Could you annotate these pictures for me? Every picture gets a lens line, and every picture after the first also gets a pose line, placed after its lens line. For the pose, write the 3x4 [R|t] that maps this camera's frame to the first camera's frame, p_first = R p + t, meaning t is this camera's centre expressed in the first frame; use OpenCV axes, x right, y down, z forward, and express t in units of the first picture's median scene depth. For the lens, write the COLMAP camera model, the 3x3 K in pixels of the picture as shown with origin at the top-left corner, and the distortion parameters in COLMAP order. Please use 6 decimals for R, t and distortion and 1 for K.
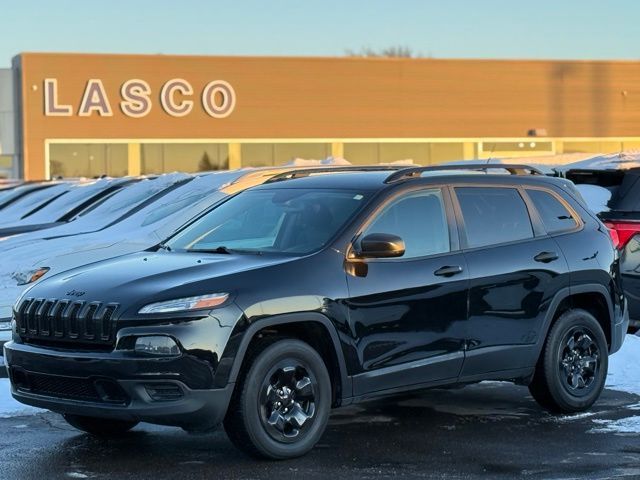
lens RADIAL K [[1874.3, 0, 320.0], [0, 1874.3, 240.0], [0, 0, 1]] dist [0.099541, 0.312229]
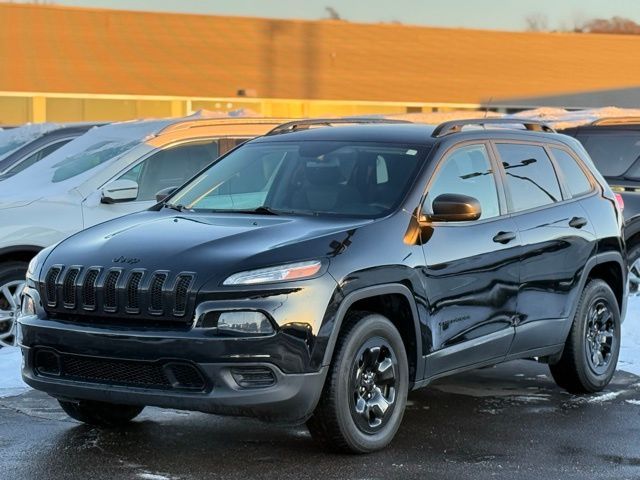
lens RADIAL K [[1874.3, 0, 320.0], [0, 1874.3, 240.0], [0, 0, 1]] dist [0.099541, 0.312229]
pose [[0.970651, 0.008231, 0.240351, -0.243091], [-0.012836, 0.999763, 0.017599, 0.003511], [-0.240149, -0.020168, 0.970526, 0.162074]]
